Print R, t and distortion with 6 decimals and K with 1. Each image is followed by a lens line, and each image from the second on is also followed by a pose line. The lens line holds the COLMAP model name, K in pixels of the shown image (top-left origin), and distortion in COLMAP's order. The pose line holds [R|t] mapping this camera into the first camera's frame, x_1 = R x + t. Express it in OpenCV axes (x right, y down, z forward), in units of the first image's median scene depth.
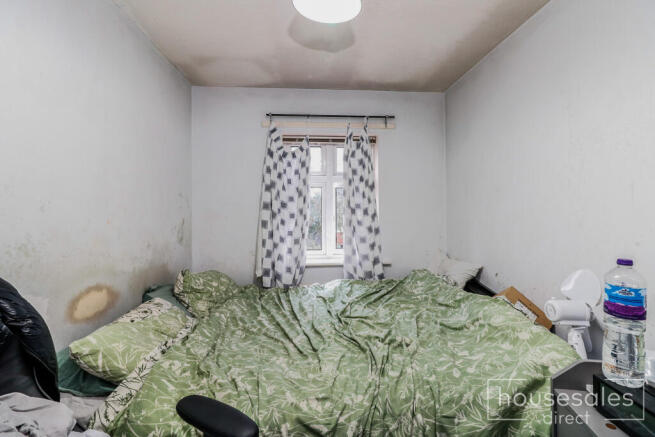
lens RADIAL K [[302.8, 0, 327.5], [0, 302.8, 203.6], [0, 0, 1]] dist [0.000362, 0.000061]
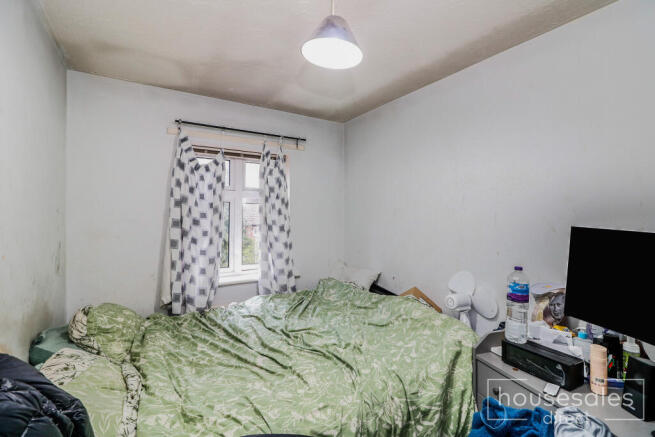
lens RADIAL K [[299.4, 0, 328.3], [0, 299.4, 214.1], [0, 0, 1]] dist [0.000494, -0.000006]
pose [[0.890658, 0.006662, 0.454625, -0.202557], [-0.010713, 0.999923, 0.006334, -0.029882], [-0.454548, -0.010512, 0.890660, 0.006925]]
